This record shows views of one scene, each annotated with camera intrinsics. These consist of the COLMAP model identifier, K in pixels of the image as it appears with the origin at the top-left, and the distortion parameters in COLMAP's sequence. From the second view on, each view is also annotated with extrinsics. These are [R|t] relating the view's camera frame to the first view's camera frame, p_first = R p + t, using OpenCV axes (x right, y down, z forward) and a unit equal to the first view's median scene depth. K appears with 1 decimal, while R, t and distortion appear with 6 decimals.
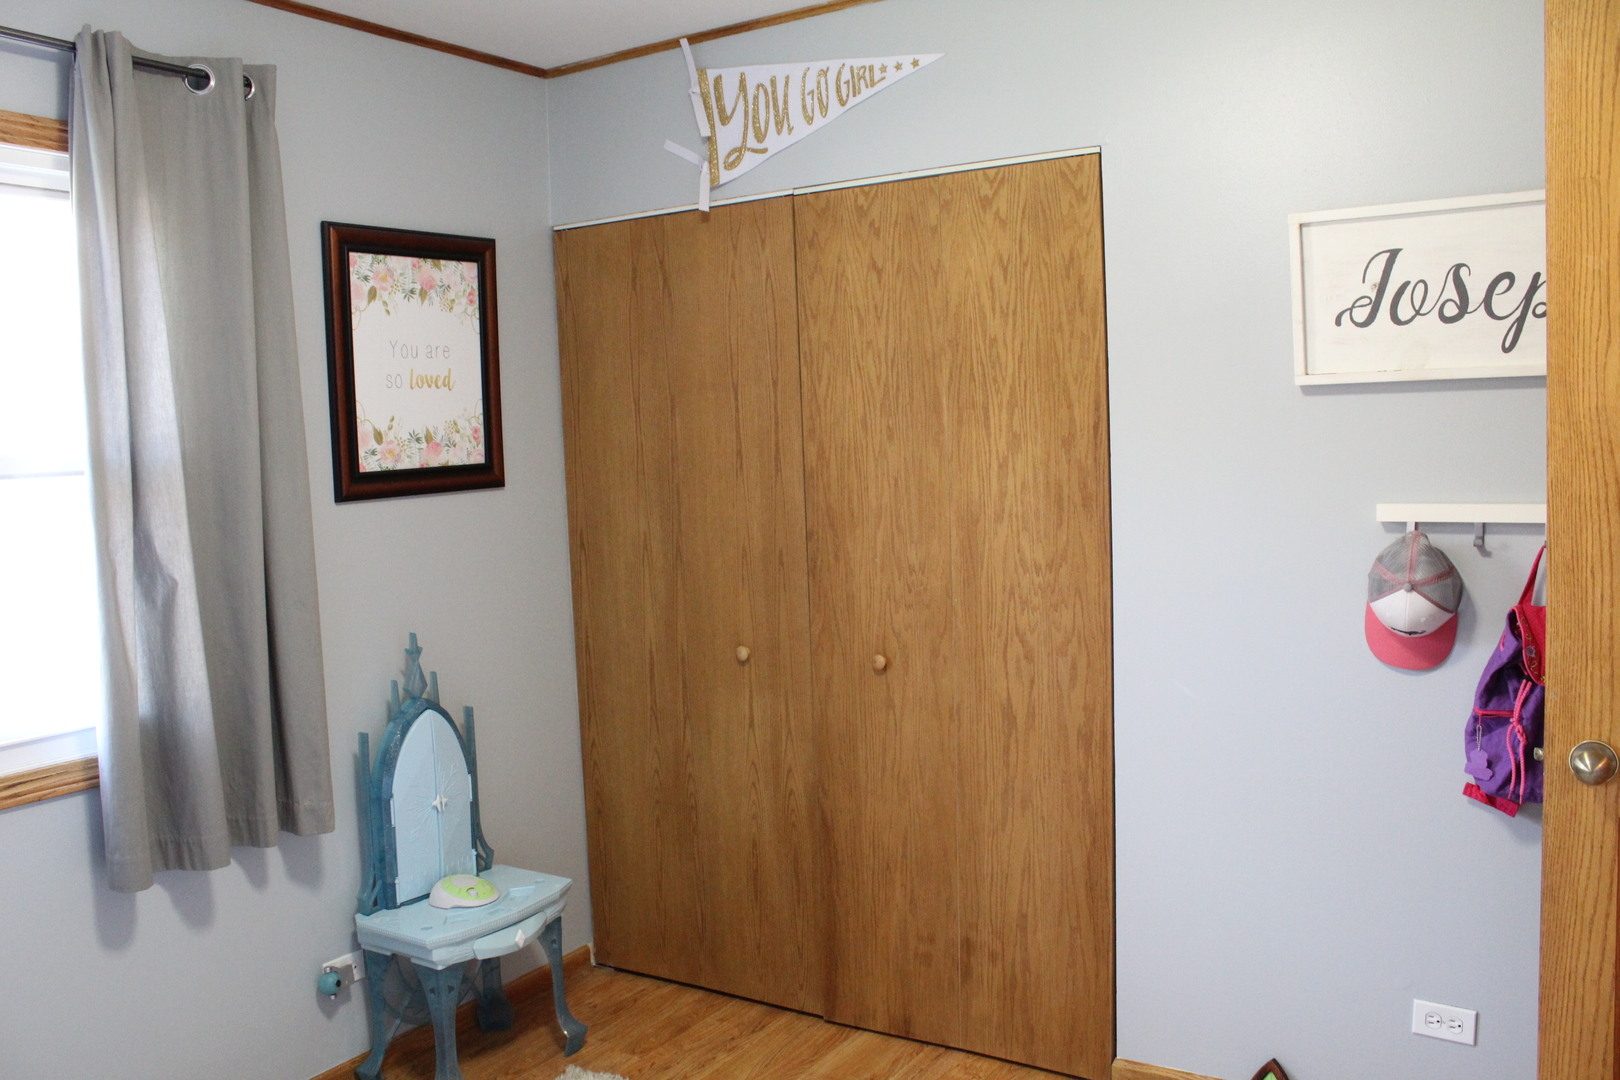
lens RADIAL K [[1351.7, 0, 804.3], [0, 1351.7, 542.1], [0, 0, 1]] dist [-0.163101, 0.144219]
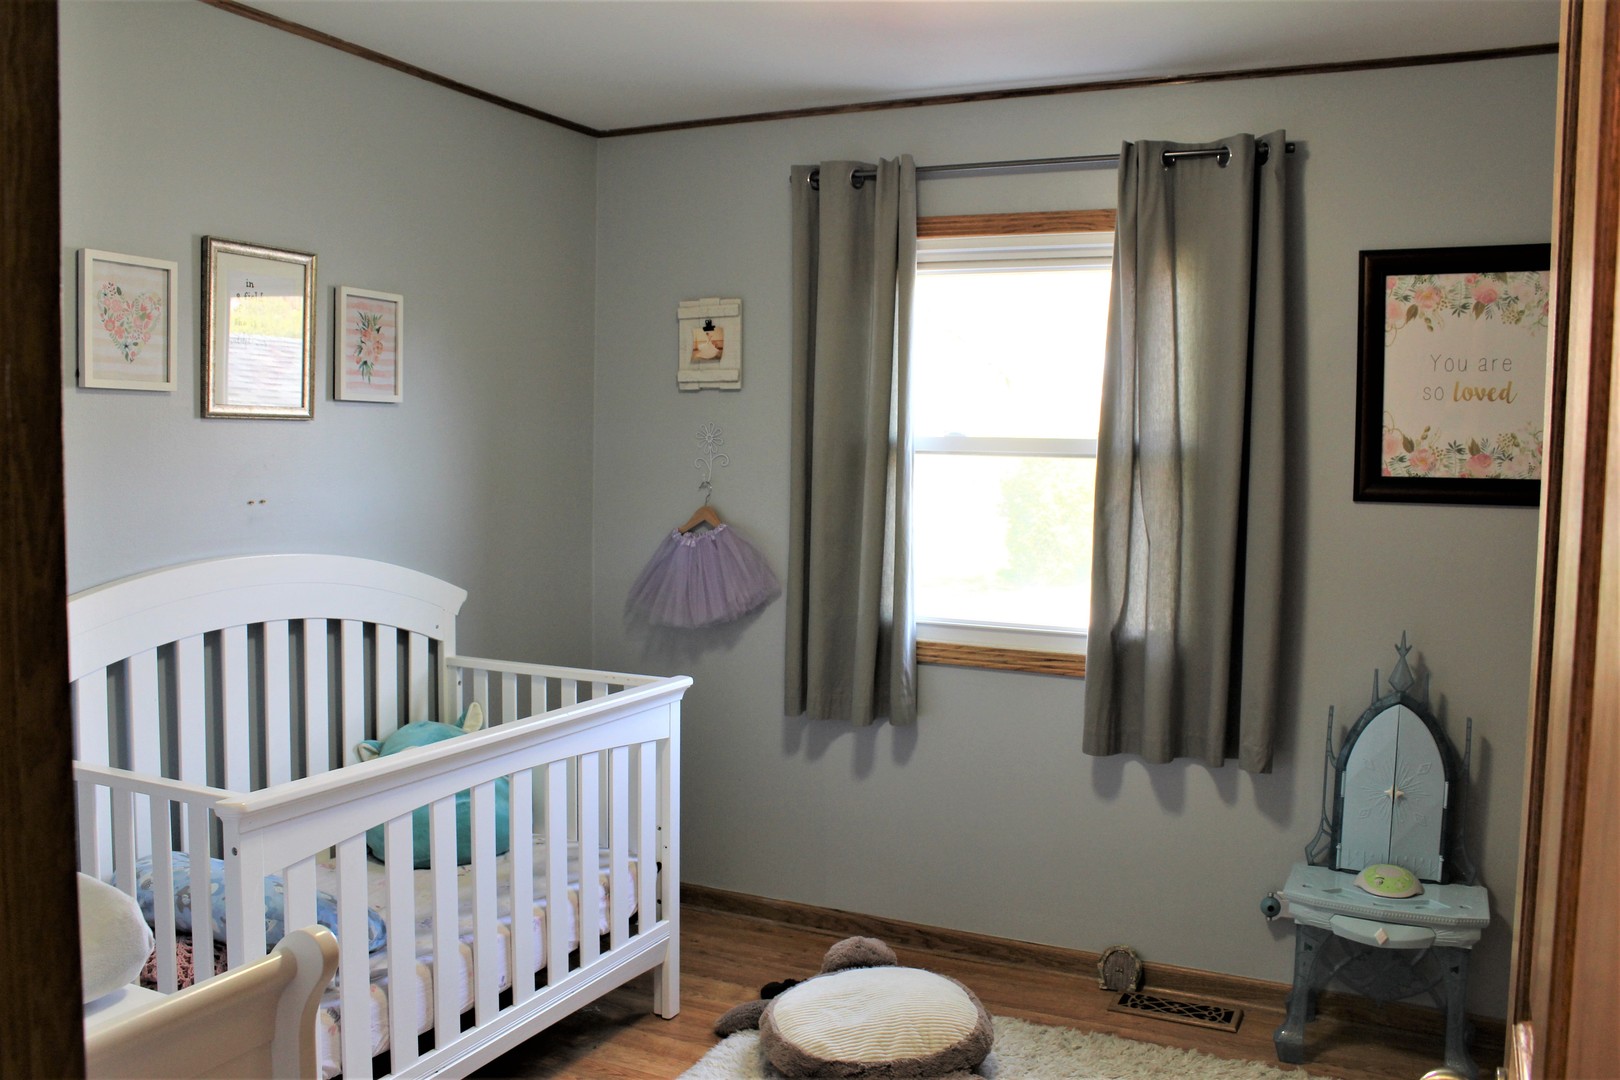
lens RADIAL K [[1351.7, 0, 804.3], [0, 1351.7, 542.1], [0, 0, 1]] dist [-0.163101, 0.144219]
pose [[0.117367, 0.112621, -0.986682, 0.678953], [-0.104345, 0.989448, 0.100524, -0.057398], [0.987592, 0.091157, 0.127880, 0.389298]]
